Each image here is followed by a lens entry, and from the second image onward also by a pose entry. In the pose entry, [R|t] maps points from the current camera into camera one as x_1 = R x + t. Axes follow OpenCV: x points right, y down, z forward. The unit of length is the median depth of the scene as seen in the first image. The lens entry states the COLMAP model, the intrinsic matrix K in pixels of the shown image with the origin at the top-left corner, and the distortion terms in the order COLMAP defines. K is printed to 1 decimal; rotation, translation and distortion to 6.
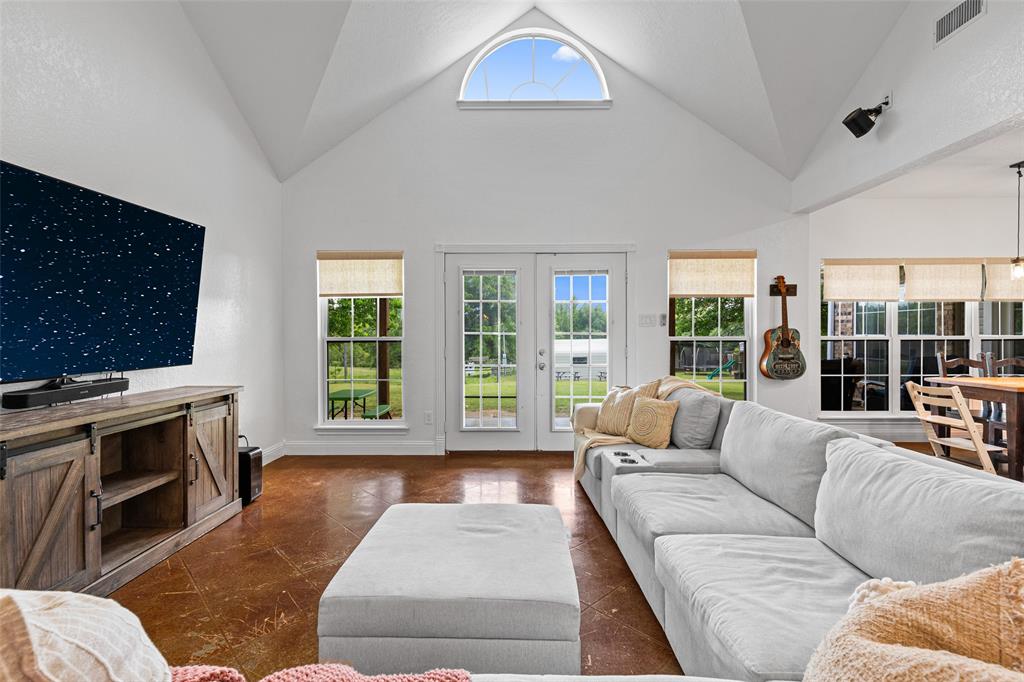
lens RADIAL K [[462.2, 0, 514.5], [0, 462.2, 341.4], [0, 0, 1]] dist [0.007757, -0.001436]
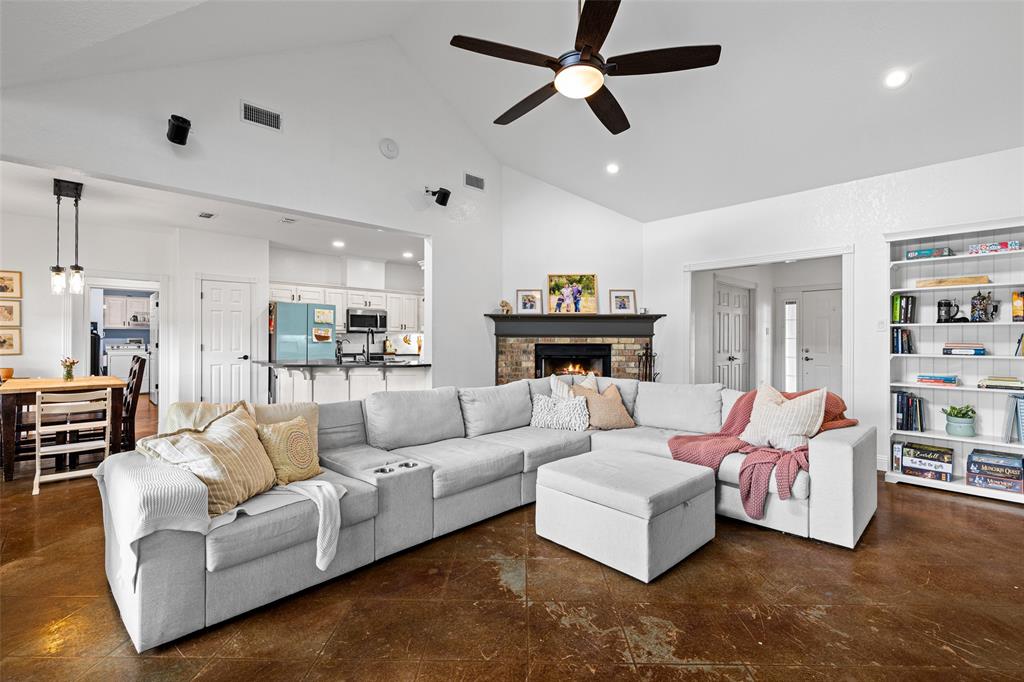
lens RADIAL K [[462.2, 0, 509.6], [0, 462.2, 338.8], [0, 0, 1]] dist [0.007757, -0.001436]
pose [[-0.689532, 0.001582, 0.724254, -0.373204], [0.008551, 0.999946, 0.005957, -0.011266], [-0.724205, 0.010301, -0.689508, 0.895024]]
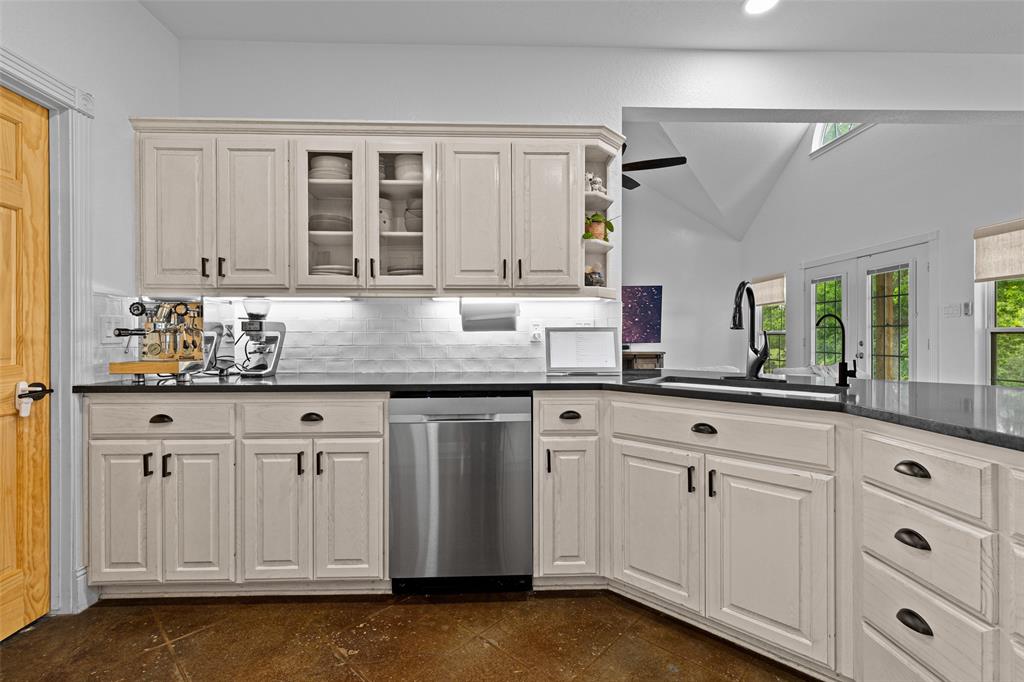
lens RADIAL K [[462.2, 0, 503.8], [0, 462.2, 338.2], [0, 0, 1]] dist [0.007757, -0.001436]
pose [[0.025969, 0.006426, -0.999642, 1.191563], [-0.011459, 0.999916, 0.006130, 0.014167], [0.999597, 0.011296, 0.026040, 0.084151]]
